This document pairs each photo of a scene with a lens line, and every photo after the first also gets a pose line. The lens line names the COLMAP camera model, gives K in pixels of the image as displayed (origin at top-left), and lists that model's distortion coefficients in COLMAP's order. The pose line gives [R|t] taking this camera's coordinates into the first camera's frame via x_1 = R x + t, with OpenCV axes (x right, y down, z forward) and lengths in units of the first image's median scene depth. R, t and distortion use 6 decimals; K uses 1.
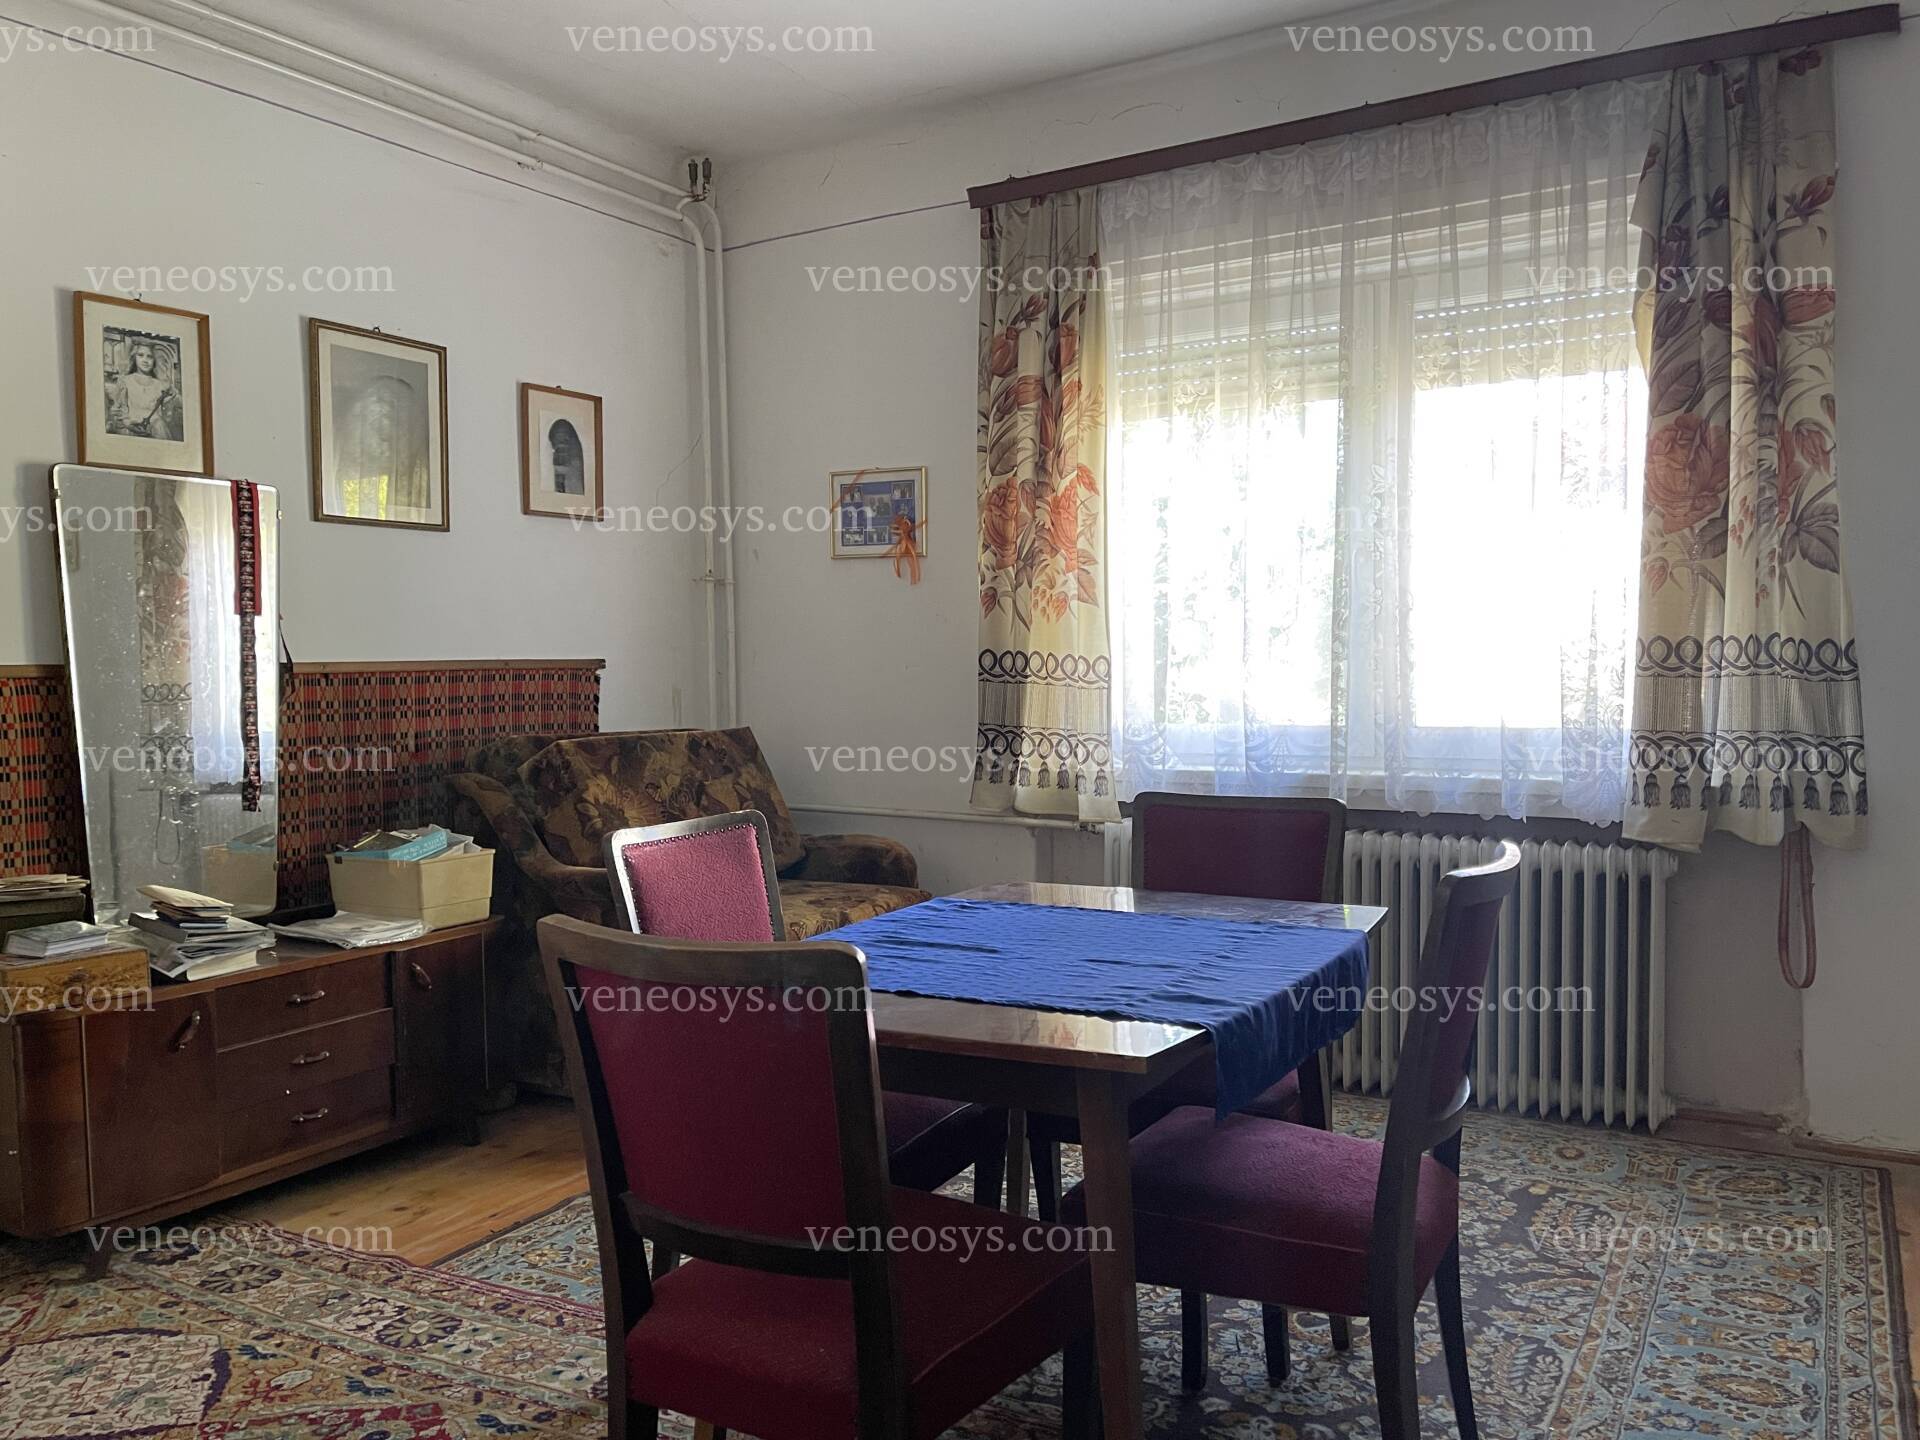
lens RADIAL K [[1495.0, 0, 951.9], [0, 1495.0, 737.5], [0, 0, 1]] dist [0.067408, -0.082754]
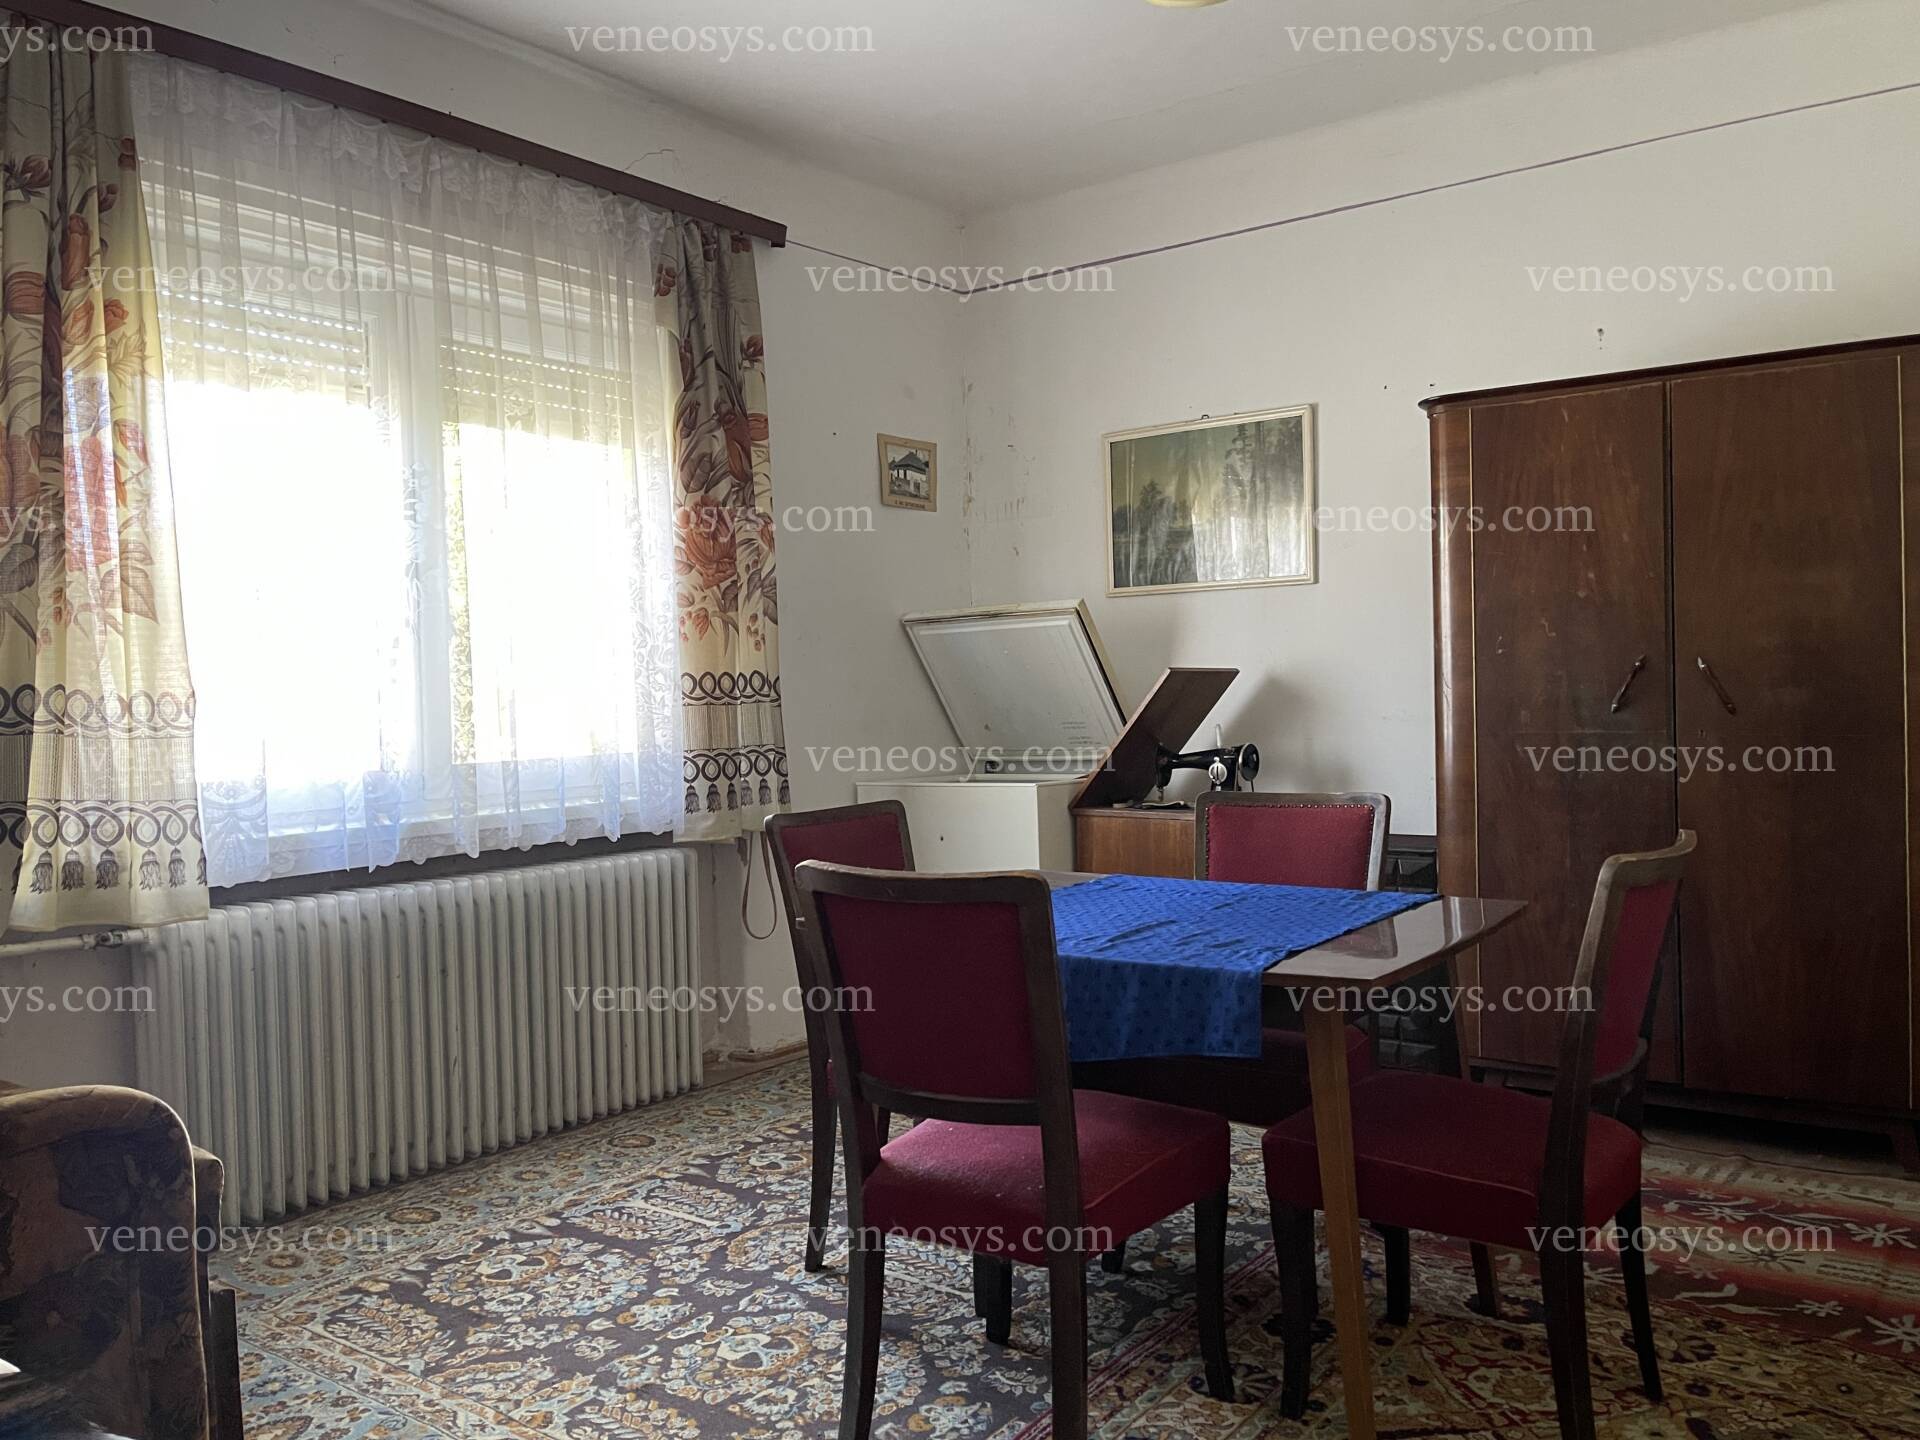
lens RADIAL K [[1495.0, 0, 951.9], [0, 1495.0, 737.5], [0, 0, 1]] dist [0.067408, -0.082754]
pose [[0.124317, -0.025502, 0.991915, -0.708436], [0.079777, 0.996690, 0.015627, -0.017371], [-0.989030, 0.077189, 0.125940, 0.648719]]
